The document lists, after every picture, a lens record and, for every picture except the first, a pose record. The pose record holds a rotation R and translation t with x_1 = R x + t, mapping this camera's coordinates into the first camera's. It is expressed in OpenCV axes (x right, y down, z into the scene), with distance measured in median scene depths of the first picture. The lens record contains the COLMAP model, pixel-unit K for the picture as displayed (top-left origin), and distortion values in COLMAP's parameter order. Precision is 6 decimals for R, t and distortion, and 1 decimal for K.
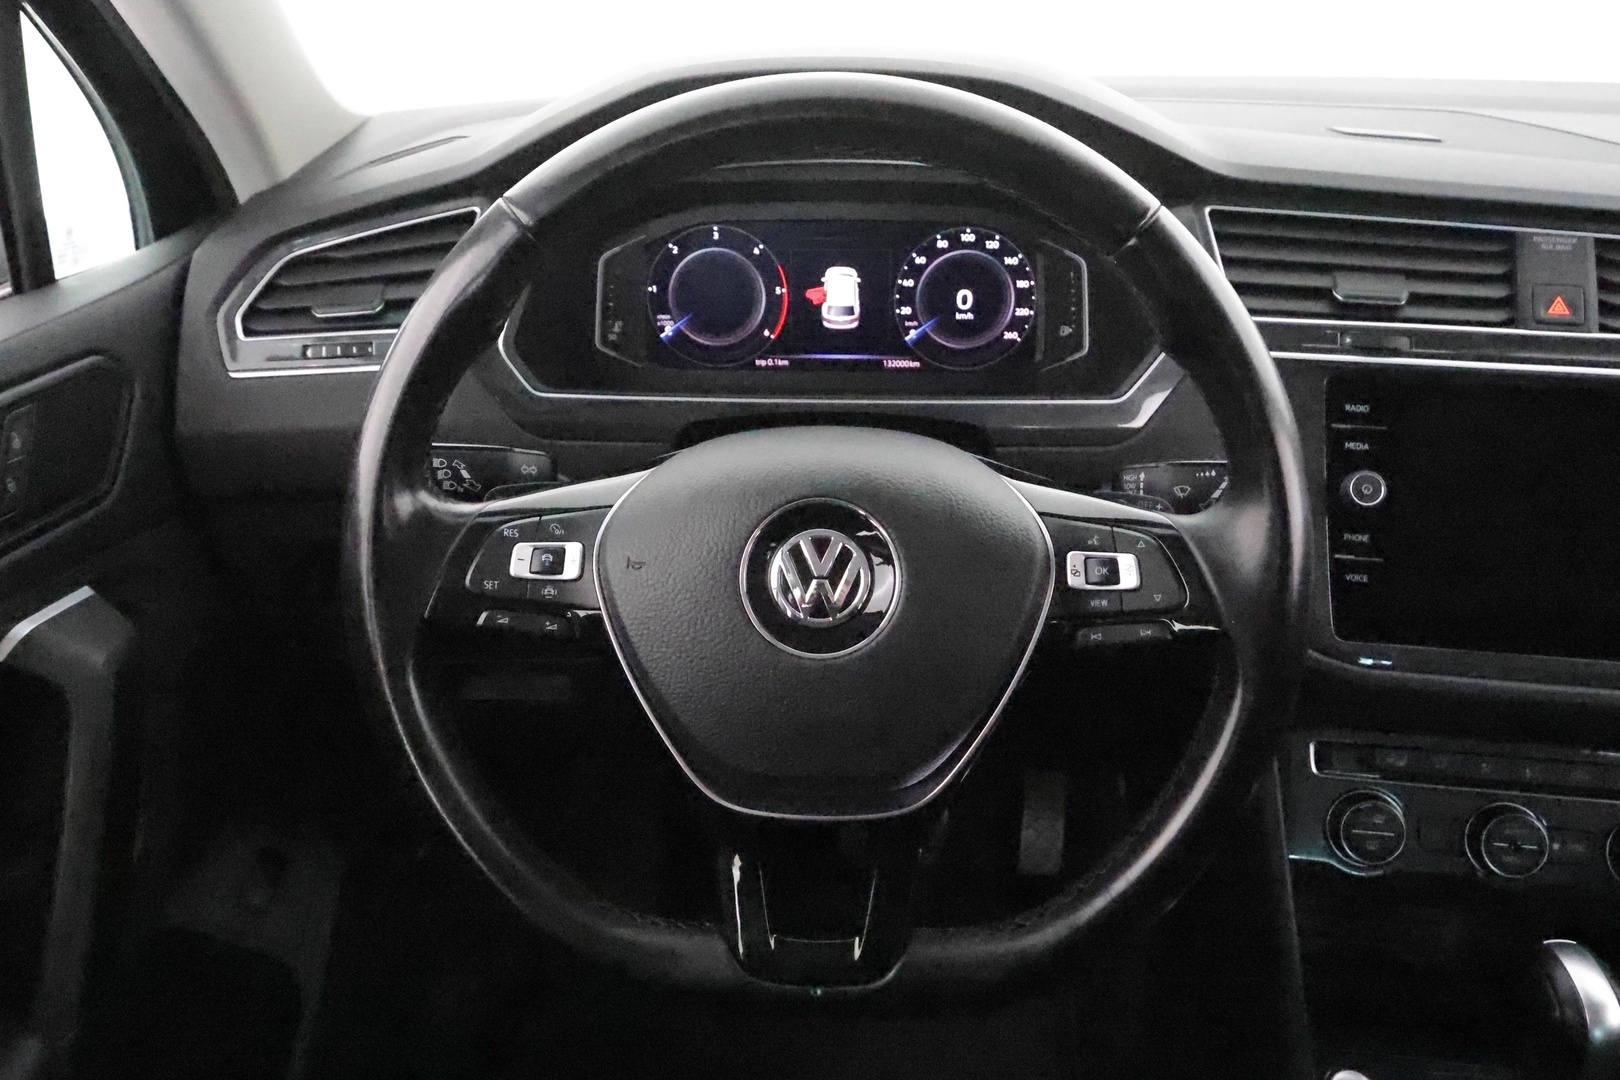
lens RADIAL K [[1279.4, 0, 810.0], [0, 1279.4, 540.0], [0, 0, 1]] dist [-0.006946, 0.004190]
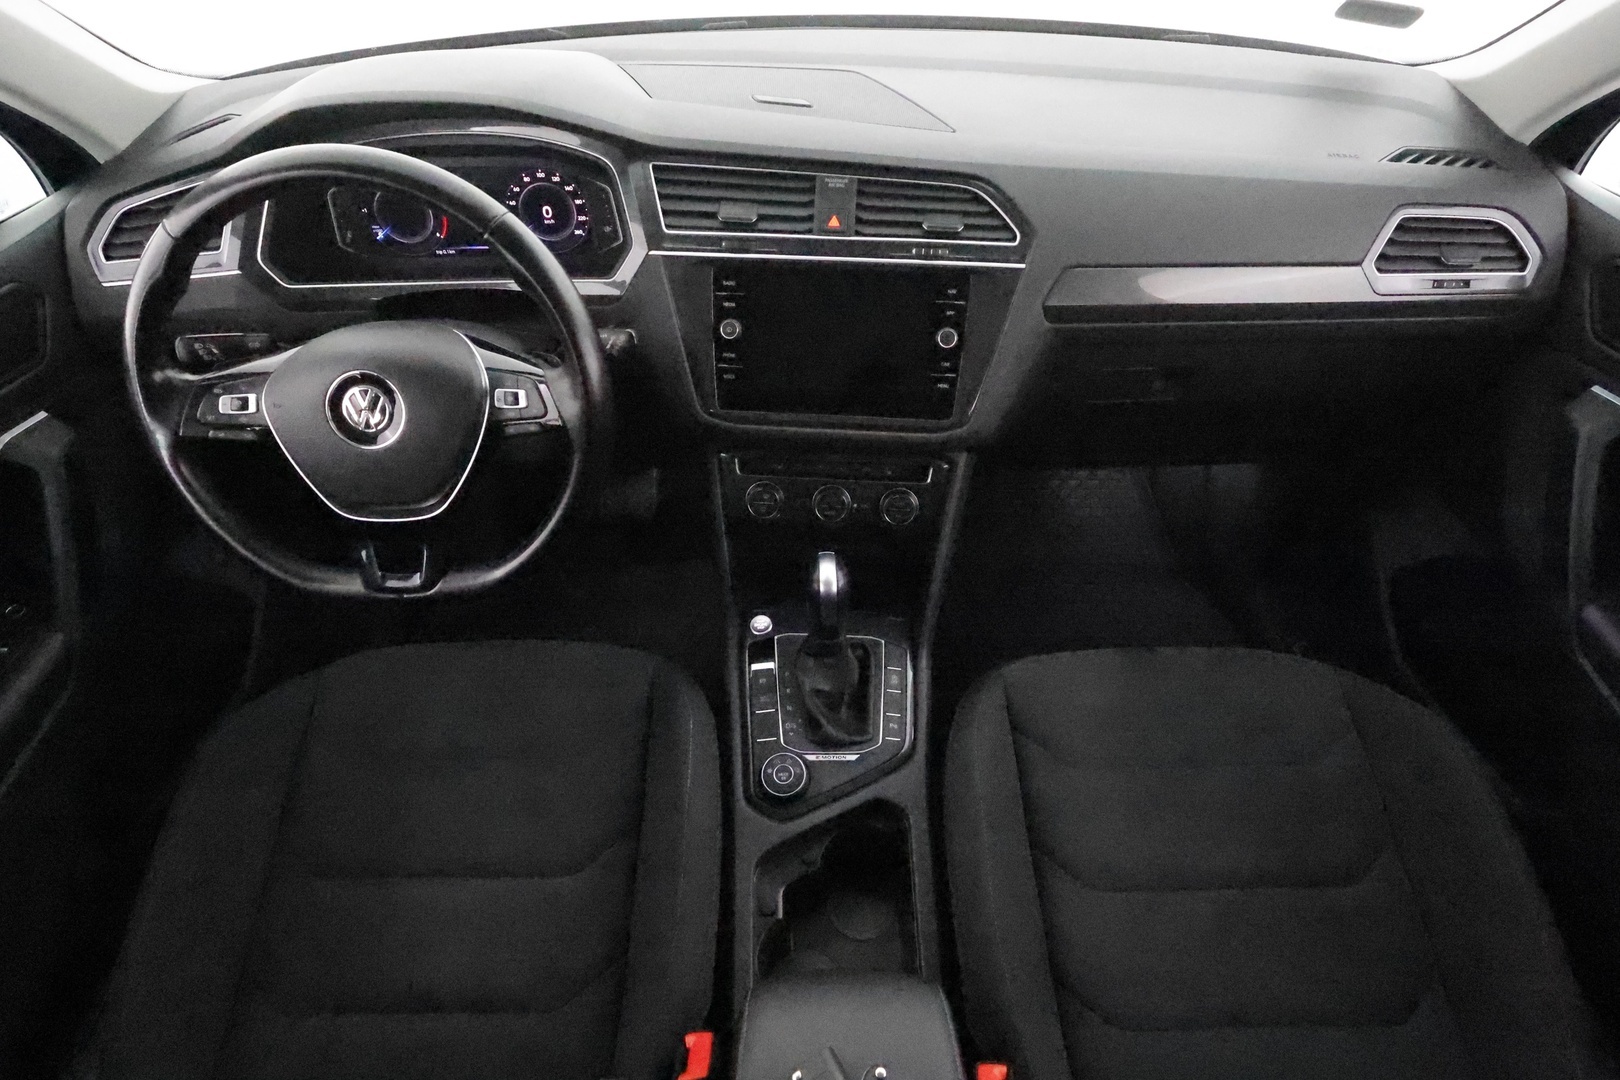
lens RADIAL K [[867.6, 0, 810.0], [0, 867.6, 540.0], [0, 0, 1]] dist [-0.002851, 0.000020]
pose [[0.998013, -0.048506, 0.040222, 0.449479], [0.034483, 0.954668, 0.295670, -0.108693], [-0.052741, -0.293695, 0.954443, -0.299049]]
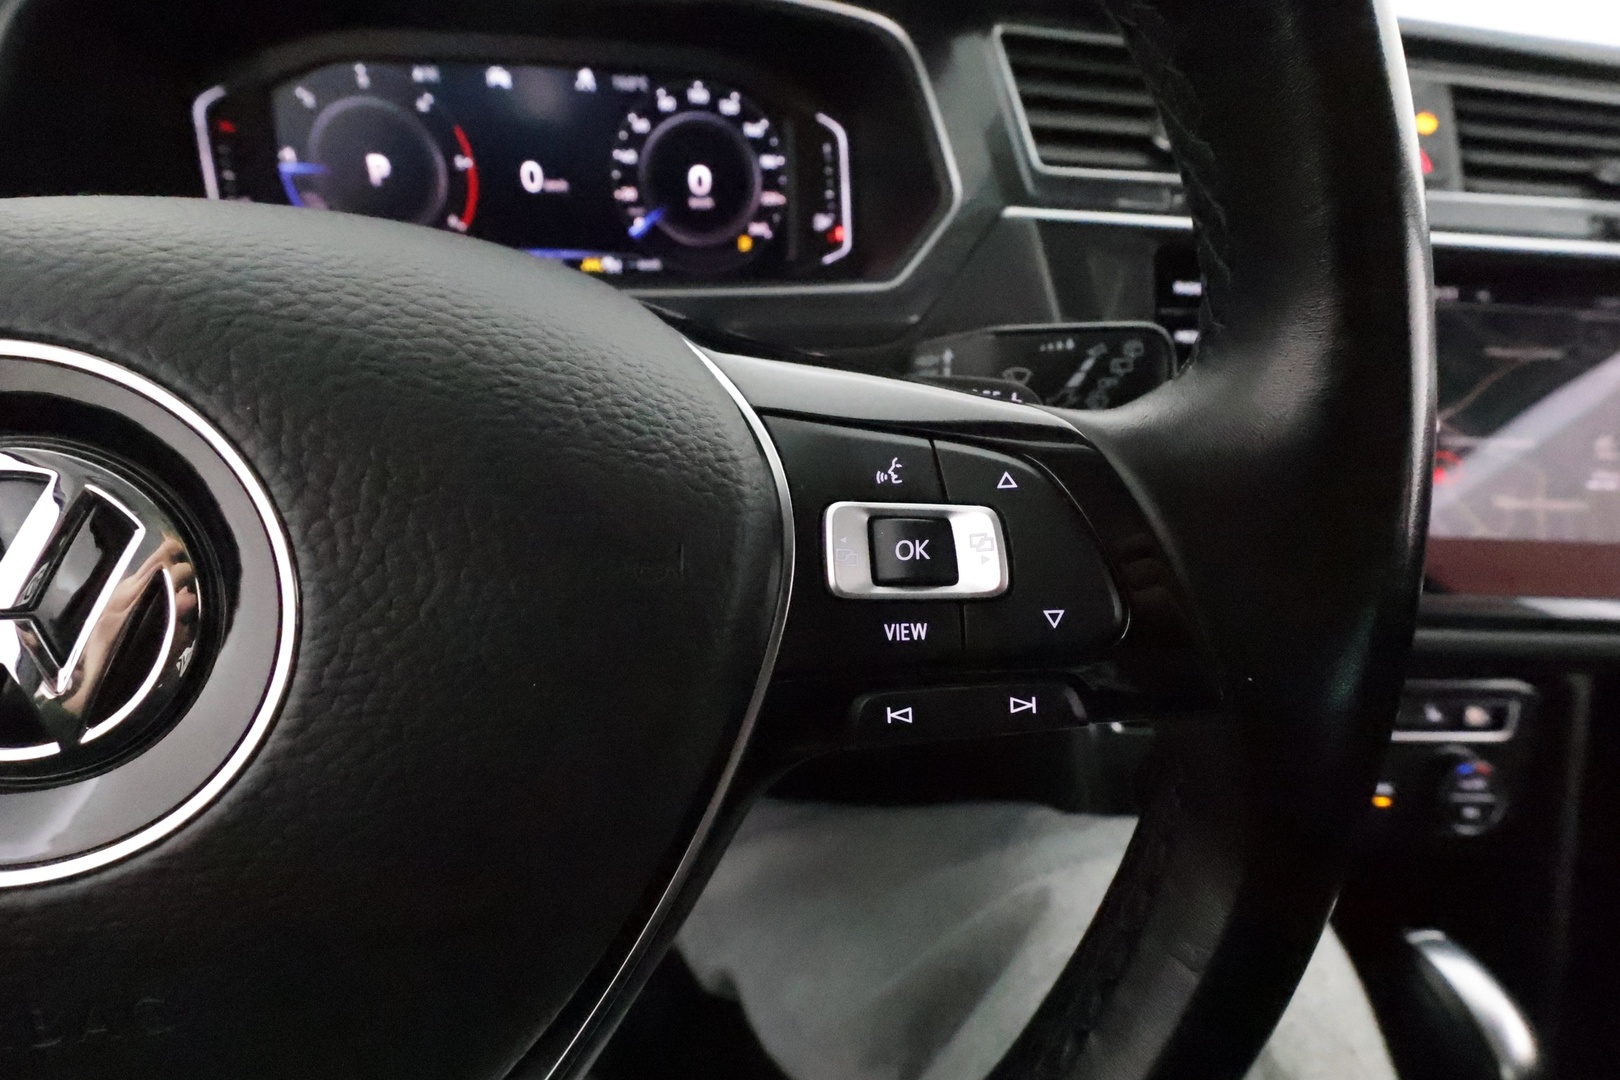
lens RADIAL K [[737.4, 0, 818.3], [0, 737.4, 550.3], [0, 0, 1]] dist [-0.001121, 0.000548]
pose [[0.984070, -0.052513, 0.169847, 0.112976], [0.034252, 0.993483, 0.108708, -0.001095], [-0.174449, -0.101159, 0.979456, 0.549030]]
